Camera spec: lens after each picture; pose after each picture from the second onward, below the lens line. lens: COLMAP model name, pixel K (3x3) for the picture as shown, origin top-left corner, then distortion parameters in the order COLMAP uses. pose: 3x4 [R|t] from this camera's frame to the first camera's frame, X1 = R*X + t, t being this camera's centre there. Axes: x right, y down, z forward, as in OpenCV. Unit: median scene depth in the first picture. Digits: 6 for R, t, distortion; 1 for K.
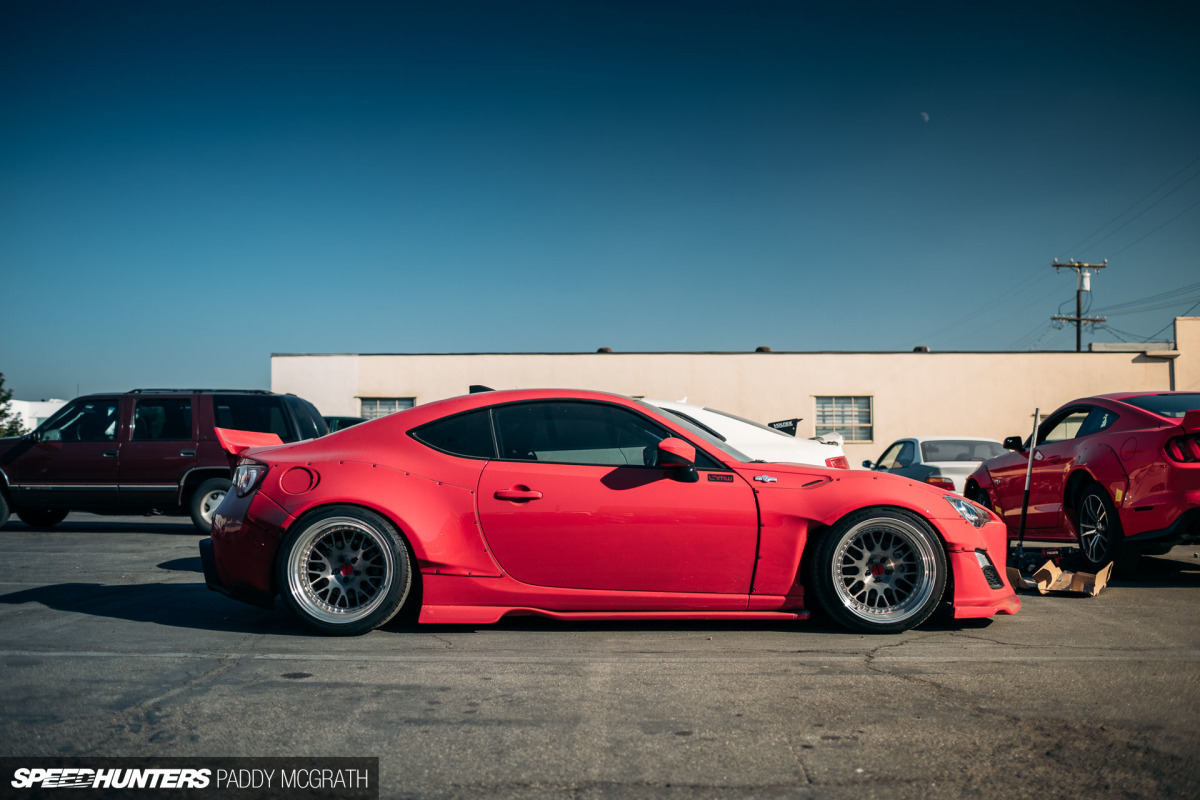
lens RADIAL K [[1154.2, 0, 624.6], [0, 1154.2, 402.6], [0, 0, 1]] dist [-0.233386, 0.618894]
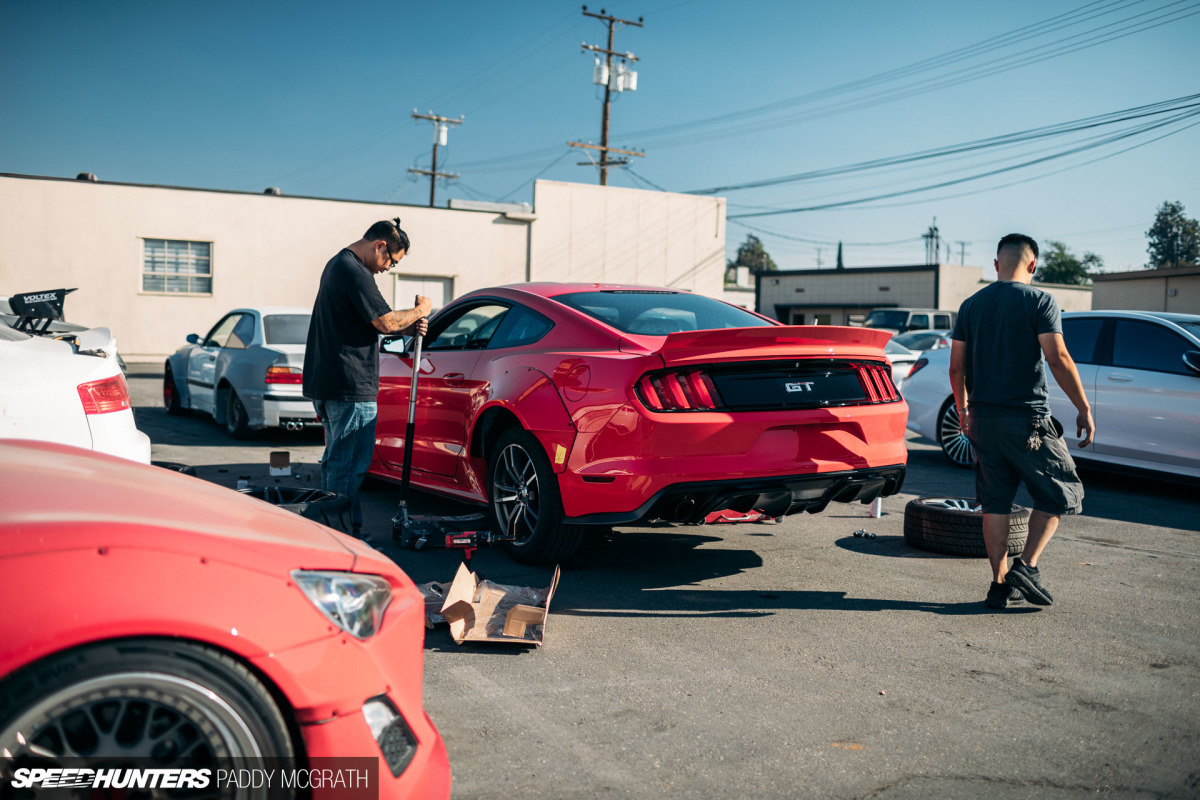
lens RADIAL K [[1154.2, 0, 624.6], [0, 1154.2, 402.6], [0, 0, 1]] dist [-0.233386, 0.618894]
pose [[0.848430, -0.011278, 0.529188, 0.029985], [-0.060637, 0.991120, 0.118339, -0.006876], [-0.525823, -0.132491, 0.840212, 0.107605]]
